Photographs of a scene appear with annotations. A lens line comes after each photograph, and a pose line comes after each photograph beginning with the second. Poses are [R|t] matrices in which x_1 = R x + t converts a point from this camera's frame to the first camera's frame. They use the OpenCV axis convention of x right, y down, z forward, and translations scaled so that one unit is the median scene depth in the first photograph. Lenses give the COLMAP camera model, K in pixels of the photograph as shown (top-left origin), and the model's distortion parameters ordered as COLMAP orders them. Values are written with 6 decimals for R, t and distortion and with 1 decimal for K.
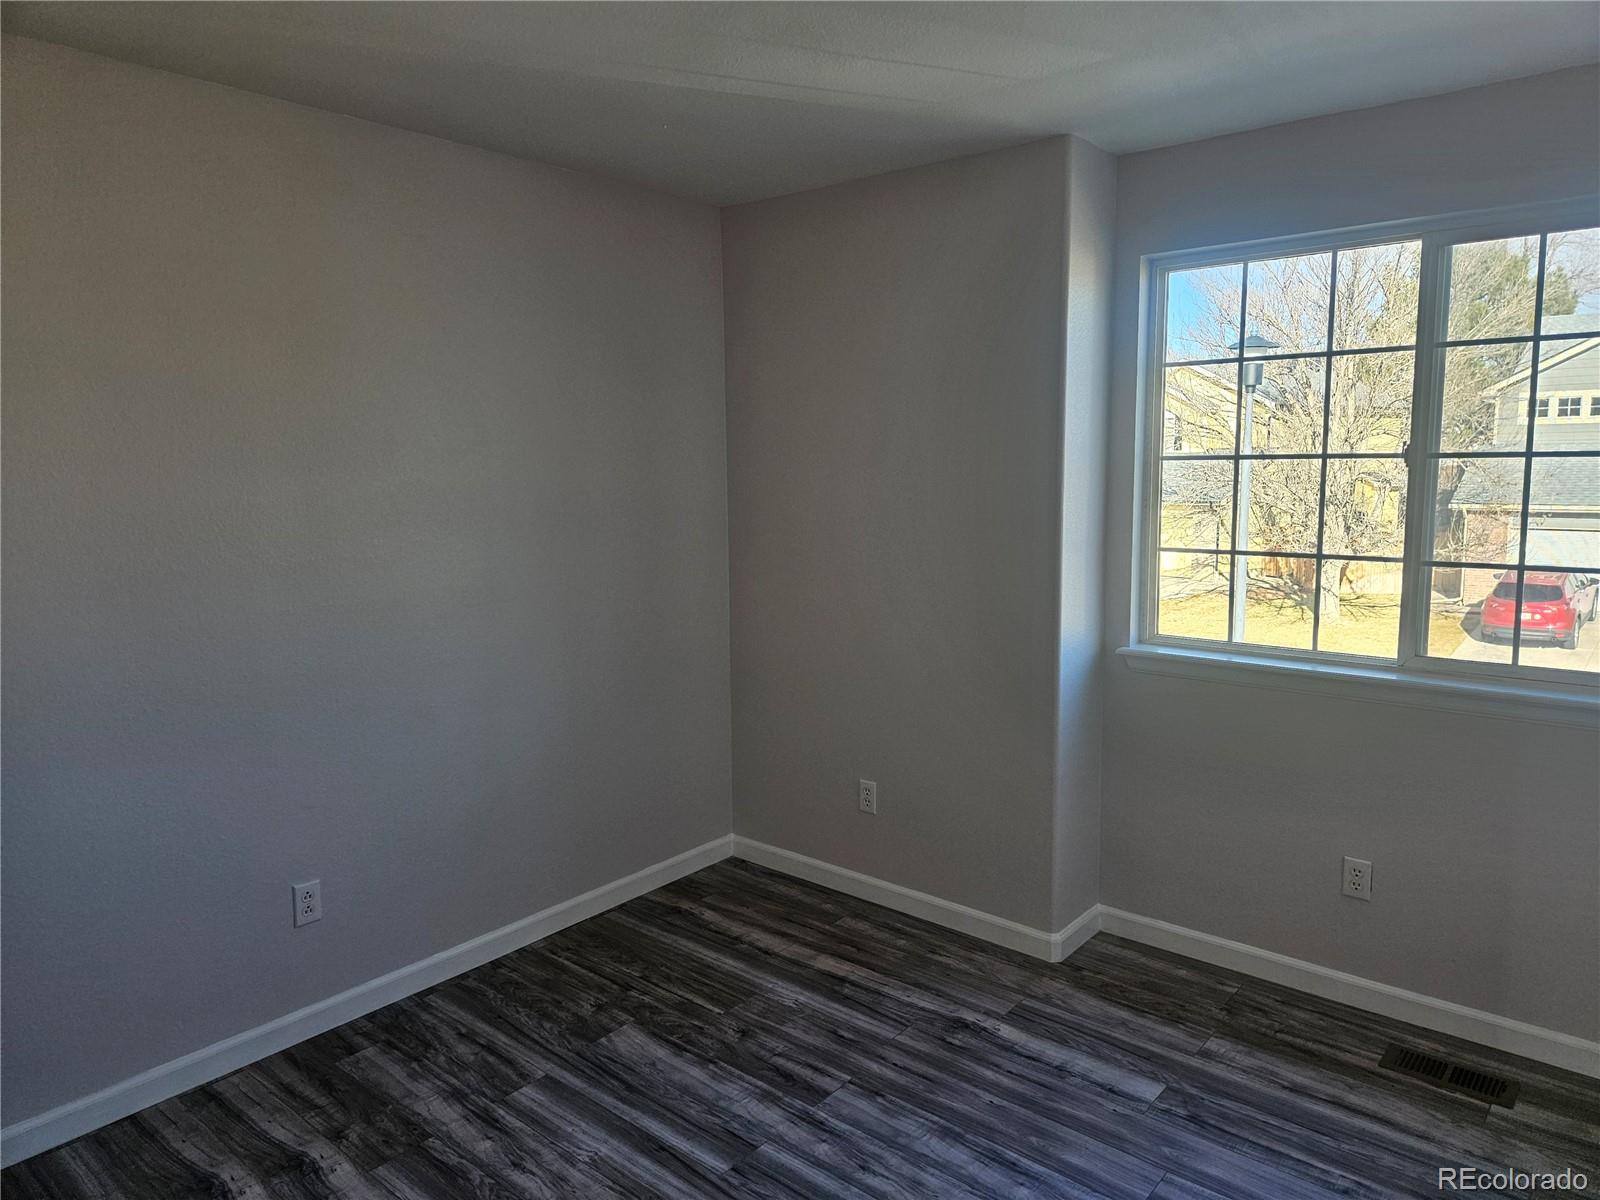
lens RADIAL K [[1055.3, 0, 800.0], [0, 1055.3, 600.0], [0, 0, 1]] dist [0.062578, -0.070640]
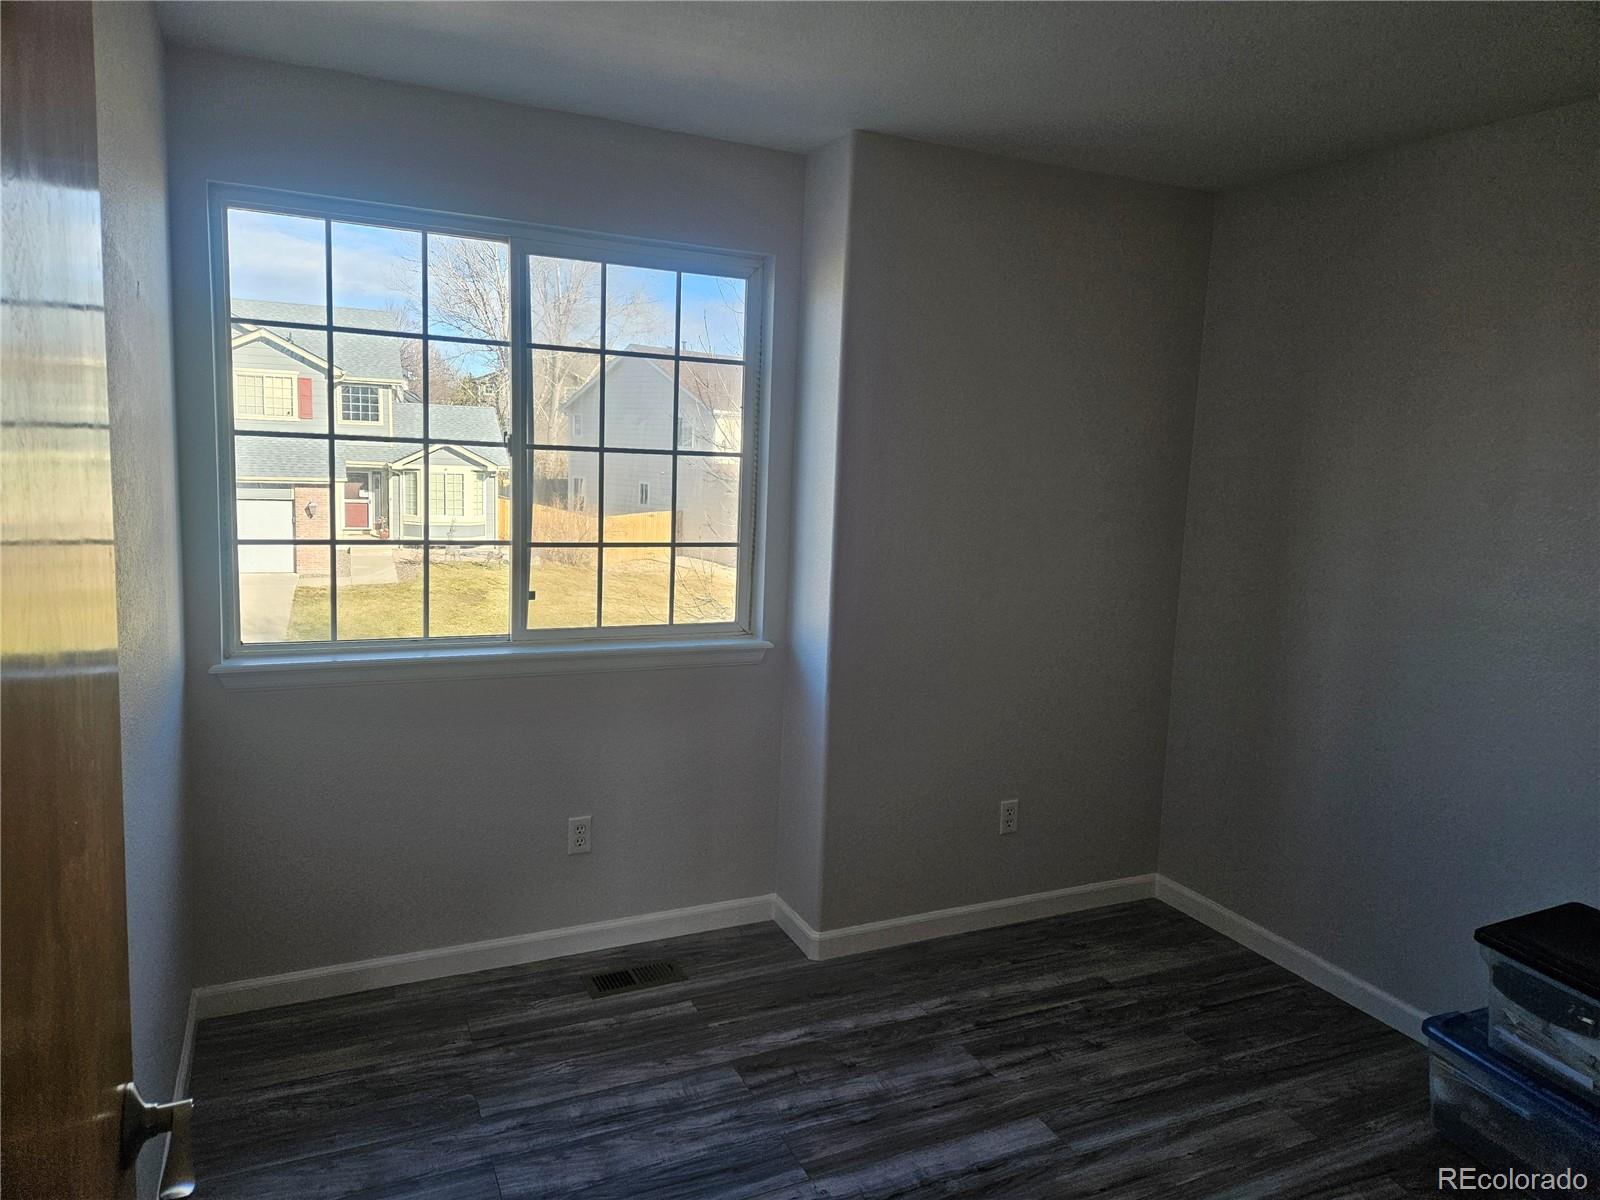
lens RADIAL K [[1110.7, 0, 800.0], [0, 1110.7, 600.0], [0, 0, 1]] dist [0.003037, 0.001129]
pose [[0.349417, -0.091762, 0.932463, -0.380783], [0.071975, 0.994881, 0.070933, -0.038323], [-0.934199, 0.042329, 0.354233, 0.337634]]
